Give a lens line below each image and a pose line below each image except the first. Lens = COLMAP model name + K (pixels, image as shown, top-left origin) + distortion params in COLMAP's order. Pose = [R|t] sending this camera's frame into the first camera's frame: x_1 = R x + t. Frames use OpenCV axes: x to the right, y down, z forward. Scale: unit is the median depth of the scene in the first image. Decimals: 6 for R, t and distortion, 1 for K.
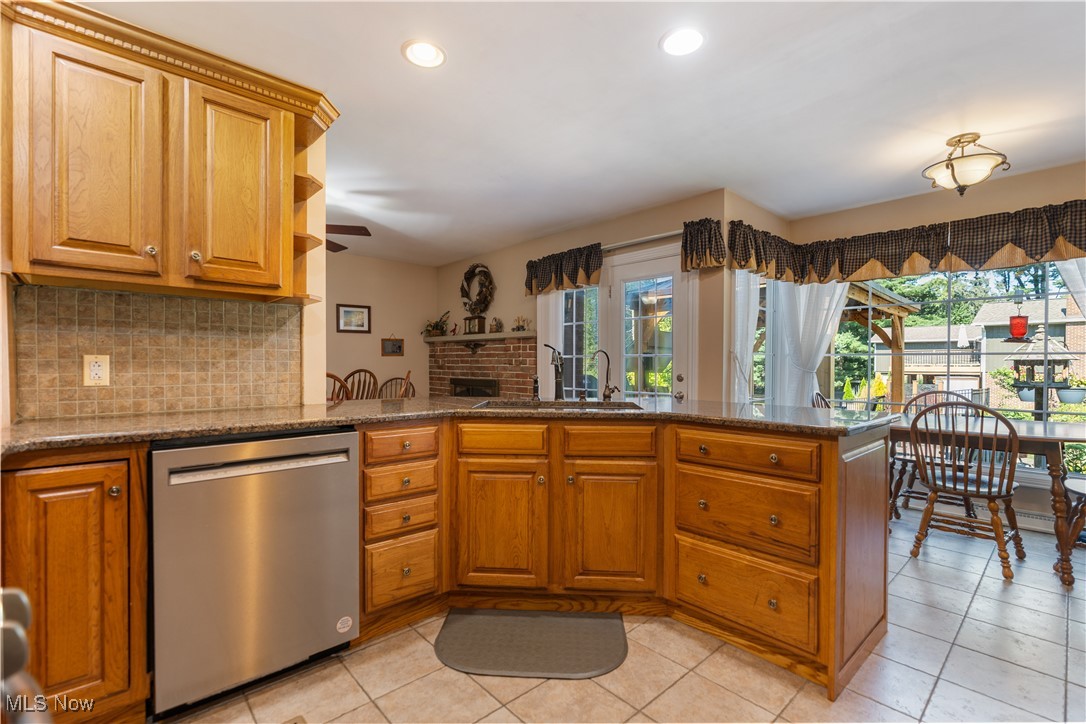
lens RADIAL K [[487.1, 0, 544.8], [0, 487.1, 365.1], [0, 0, 1]] dist [-0.004060, -0.000095]
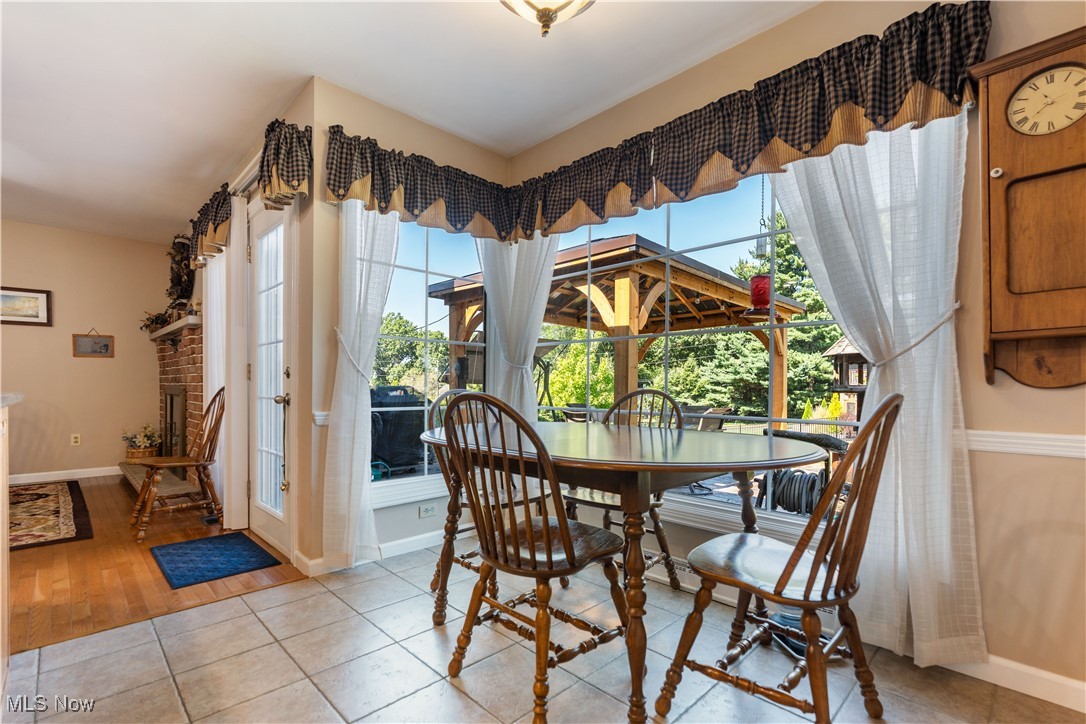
lens RADIAL K [[498.0, 0, 544.3], [0, 498.0, 391.6], [0, 0, 1]] dist [-0.008740, -0.000054]
pose [[0.999357, 0.000551, 0.035849, 0.520069], [-0.000858, 0.999963, 0.008560, 0.039821], [-0.035843, -0.008585, 0.999321, 0.263464]]
